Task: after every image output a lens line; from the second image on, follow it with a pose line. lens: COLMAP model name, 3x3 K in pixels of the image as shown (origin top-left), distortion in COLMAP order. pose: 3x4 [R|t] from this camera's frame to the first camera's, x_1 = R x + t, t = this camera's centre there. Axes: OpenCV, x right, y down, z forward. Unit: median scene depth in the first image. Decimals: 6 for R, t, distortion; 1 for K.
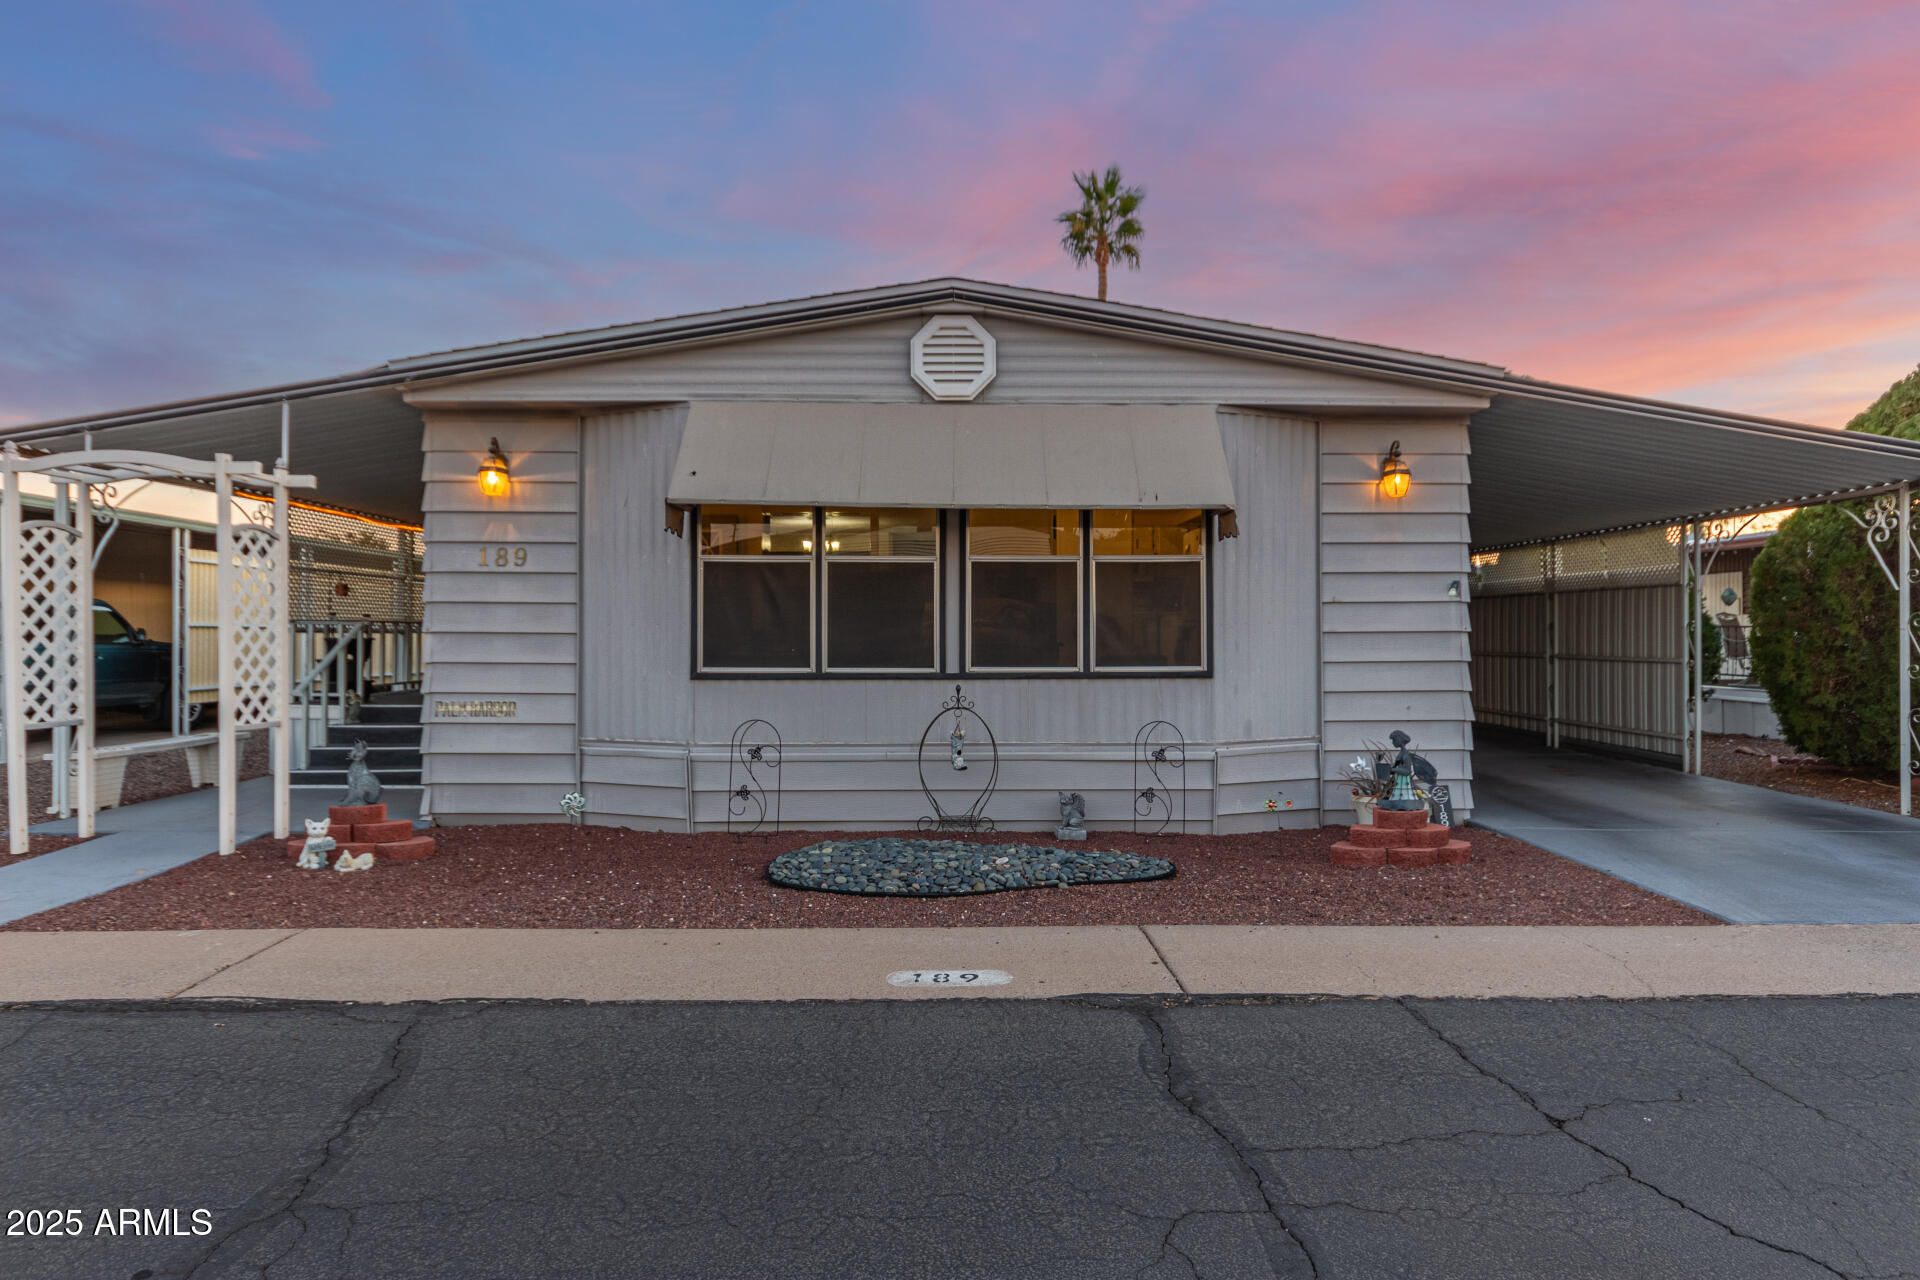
lens RADIAL K [[1080.6, 0, 960.0], [0, 1080.6, 640.0], [0, 0, 1]] dist [0.000624, 0.002034]
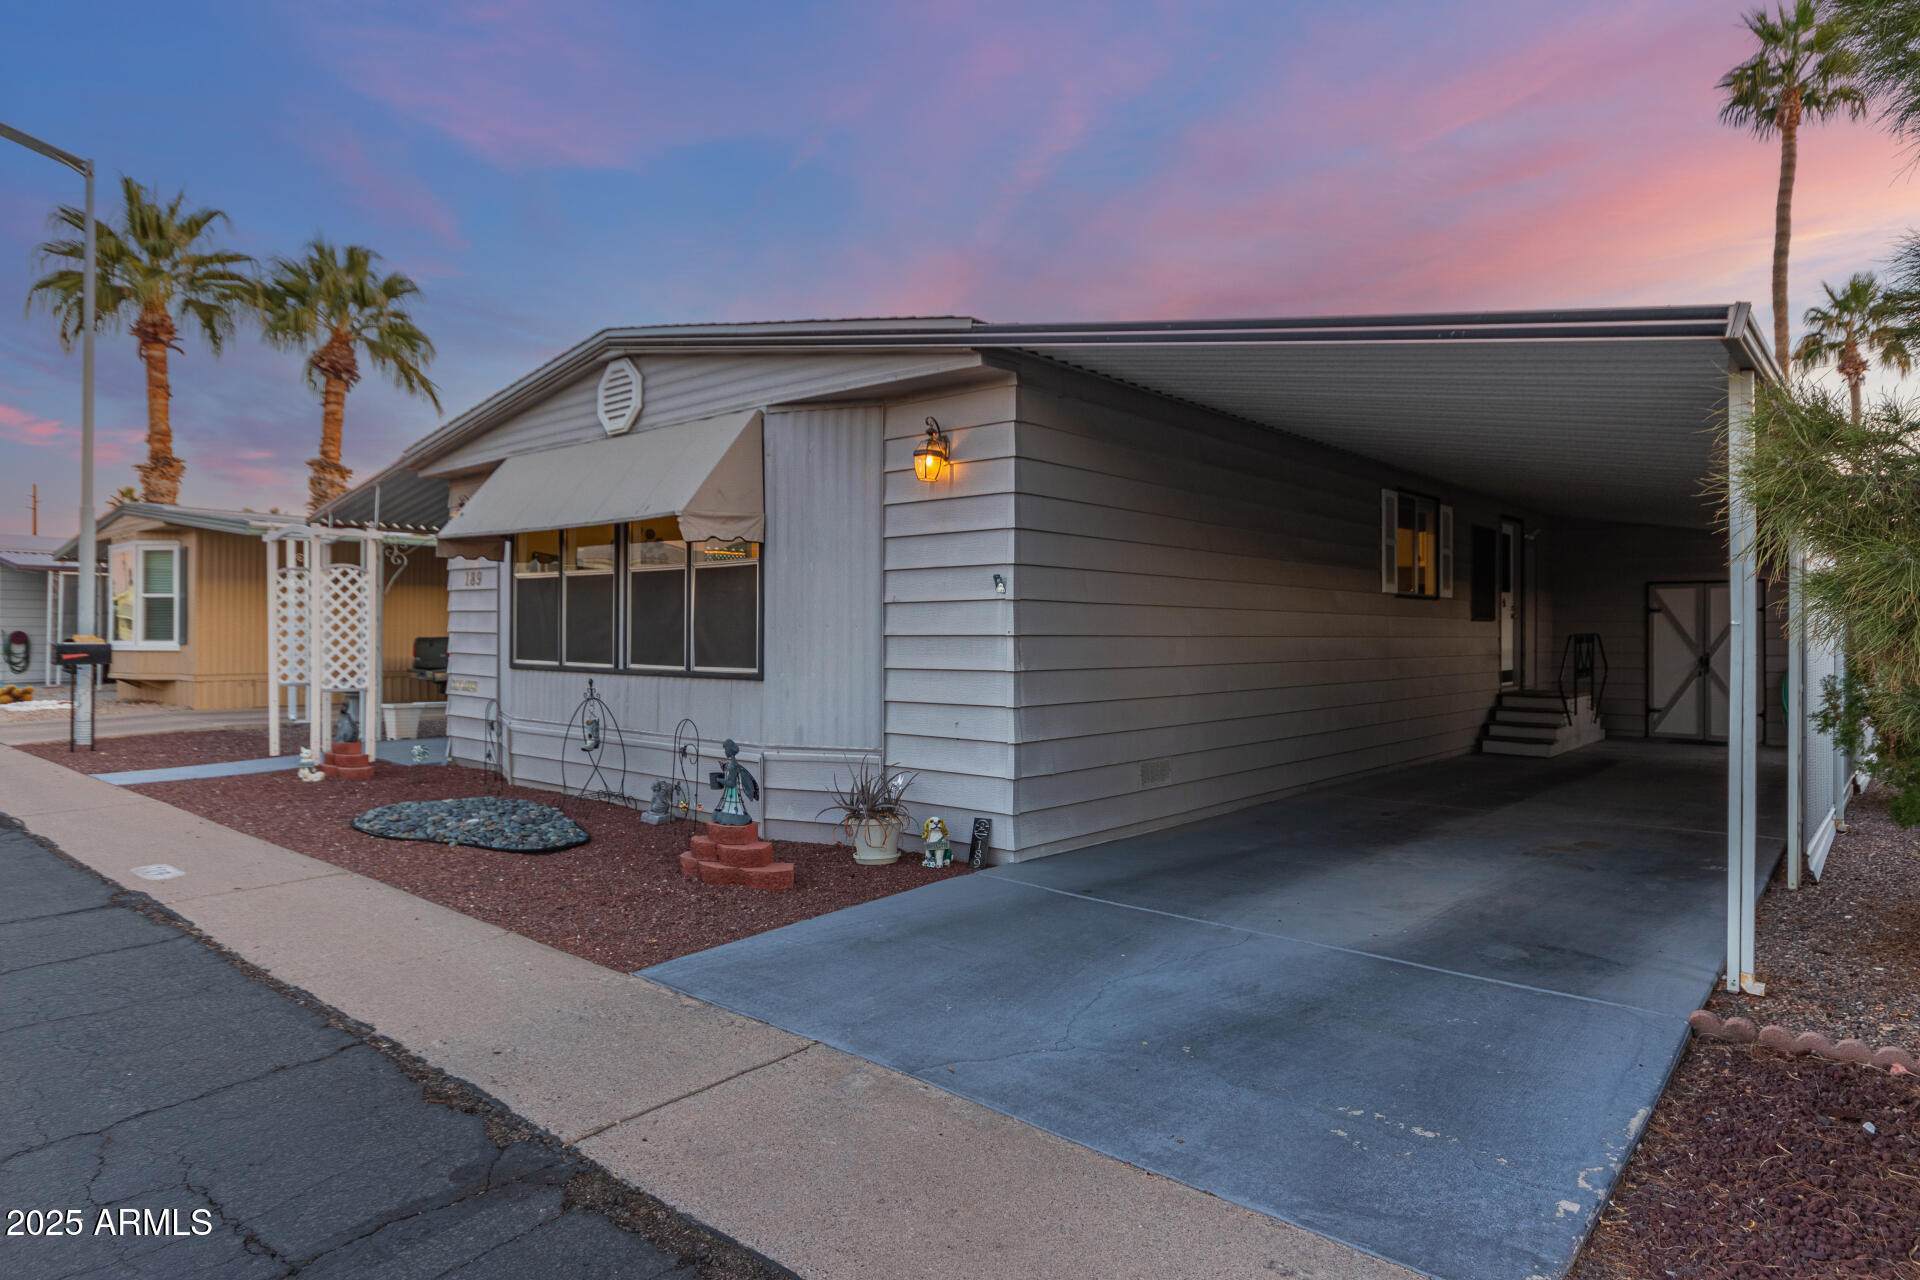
lens RADIAL K [[1107.3, 0, 960.0], [0, 1107.3, 640.0], [0, 0, 1]] dist [0.001755, 0.000385]
pose [[0.739234, 0.008565, -0.673395, 1.054529], [-0.008600, 0.999958, 0.003278, -0.007335], [0.673394, 0.003368, 0.739276, 0.365694]]
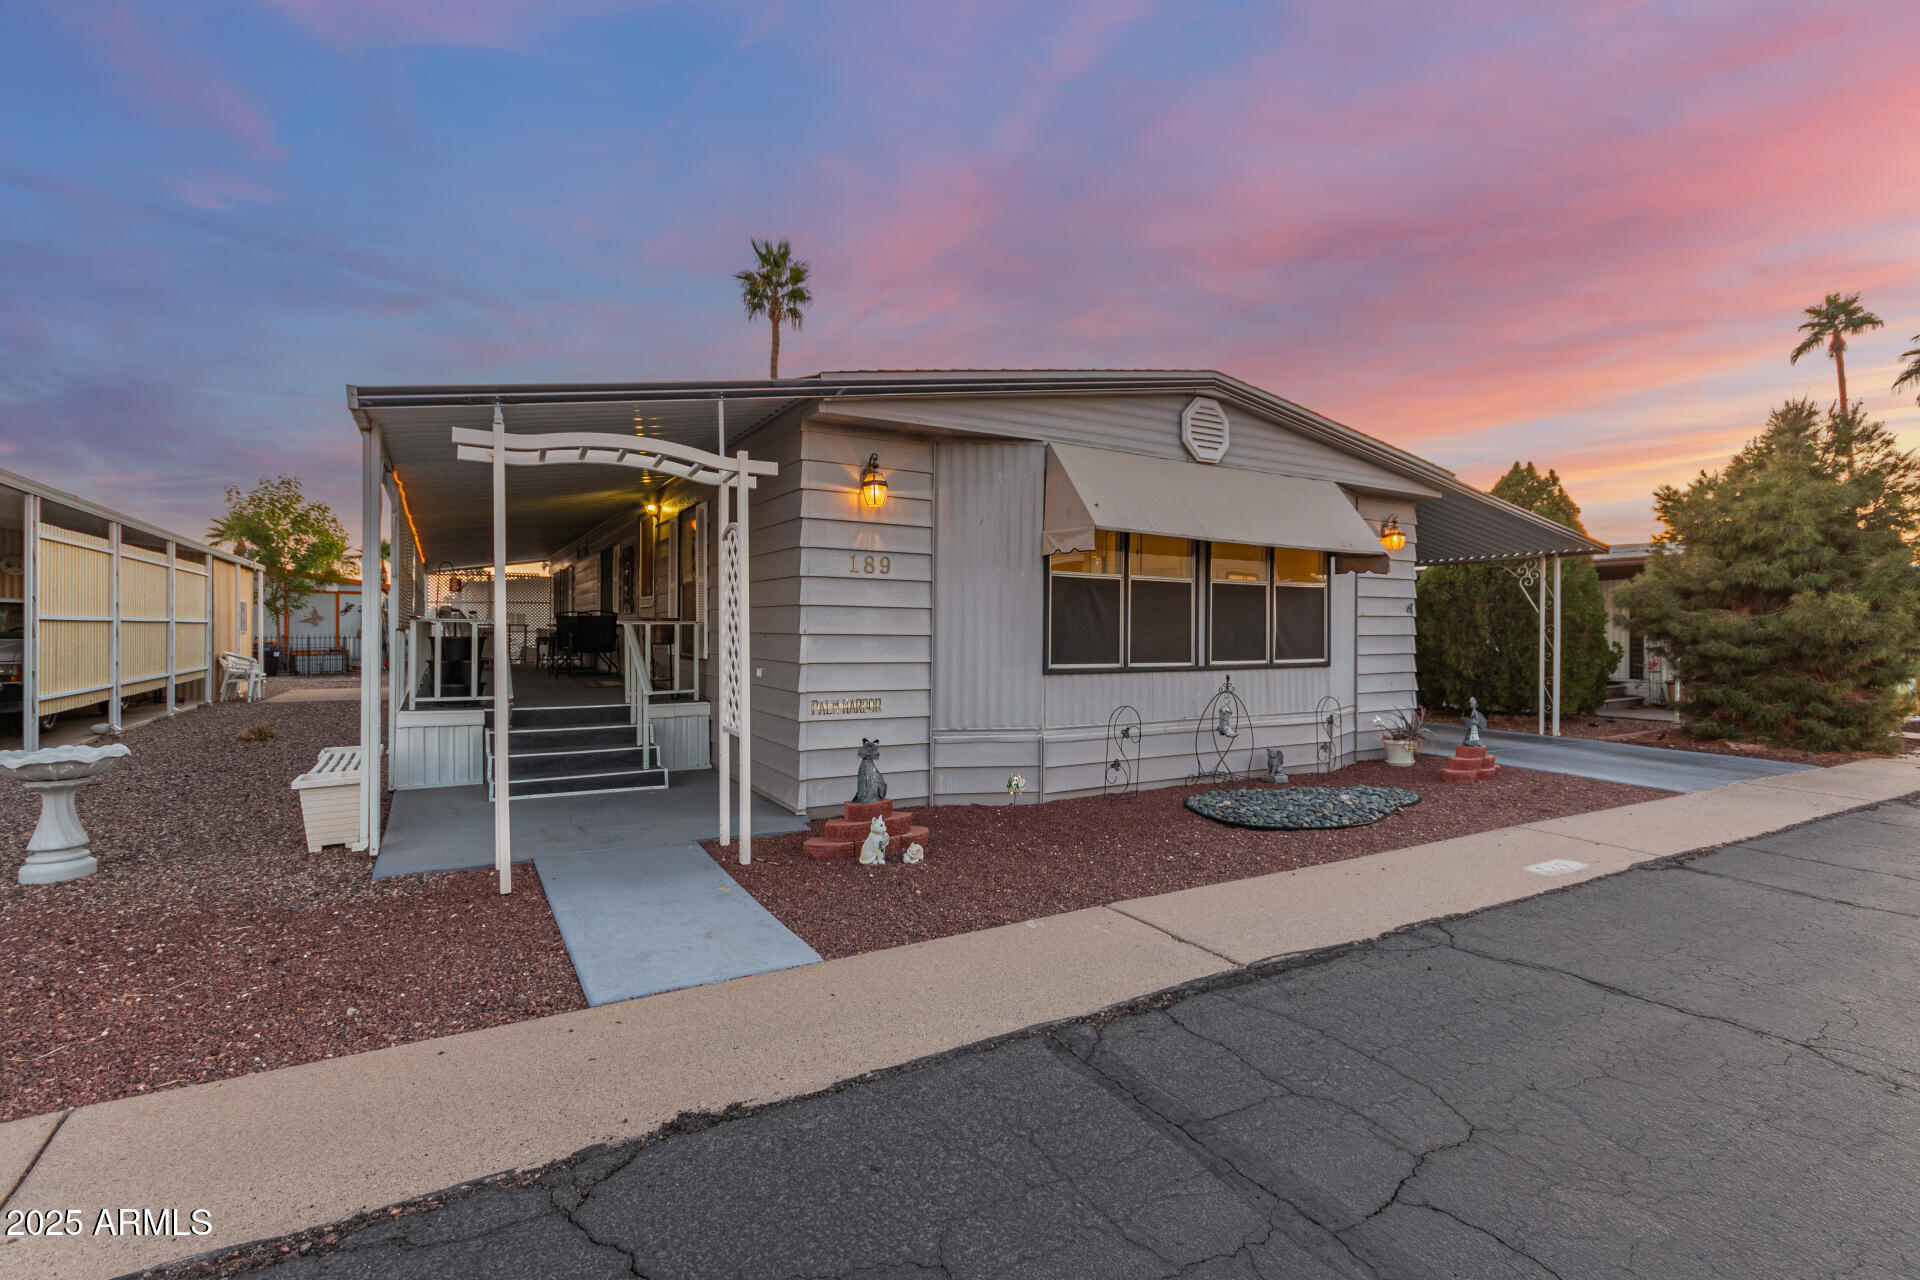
lens RADIAL K [[886.8, 0, 960.0], [0, 886.8, 640.0], [0, 0, 1]] dist [0.002054, 0.000140]
pose [[0.872109, -0.000470, 0.489311, -0.801122], [-0.003319, 0.999971, 0.006878, -0.008017], [-0.489300, -0.007622, 0.872082, 0.188809]]
